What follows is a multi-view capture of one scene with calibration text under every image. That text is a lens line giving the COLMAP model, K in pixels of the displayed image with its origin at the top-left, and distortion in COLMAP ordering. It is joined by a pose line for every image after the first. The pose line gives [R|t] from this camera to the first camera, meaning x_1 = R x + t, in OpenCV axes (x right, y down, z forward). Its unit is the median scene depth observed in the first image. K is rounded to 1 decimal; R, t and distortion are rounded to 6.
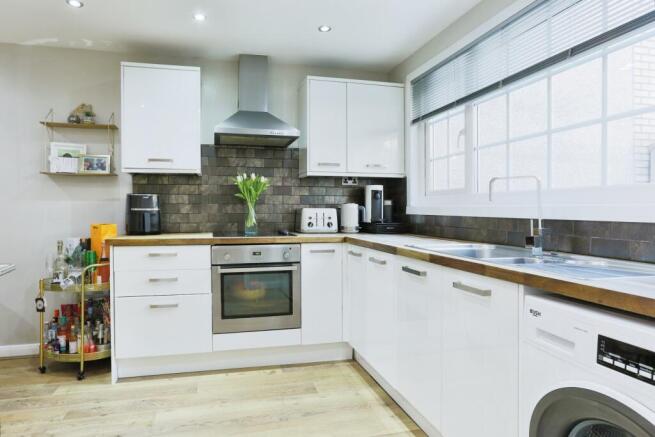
lens RADIAL K [[407.2, 0, 327.5], [0, 407.2, 218.5], [0, 0, 1]] dist [-0.000046, -0.000075]
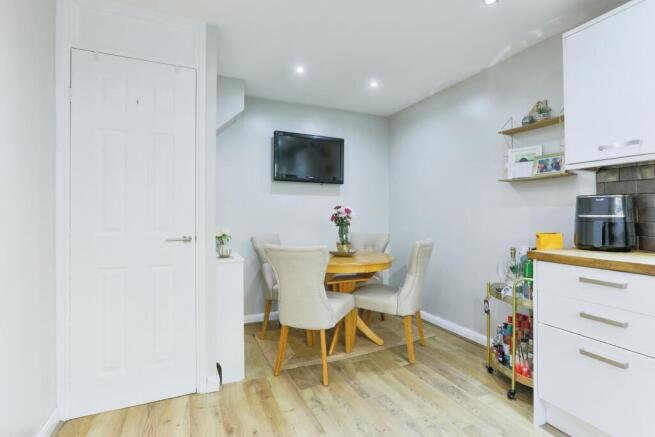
lens RADIAL K [[326.6, 0, 327.5], [0, 326.6, 215.6], [0, 0, 1]] dist [-0.021428, 0.000156]
pose [[0.133707, 0.000478, -0.991021, 0.063789], [-0.025042, 0.999682, -0.002896, -0.009268], [0.990704, 0.025205, 0.133676, 0.458716]]
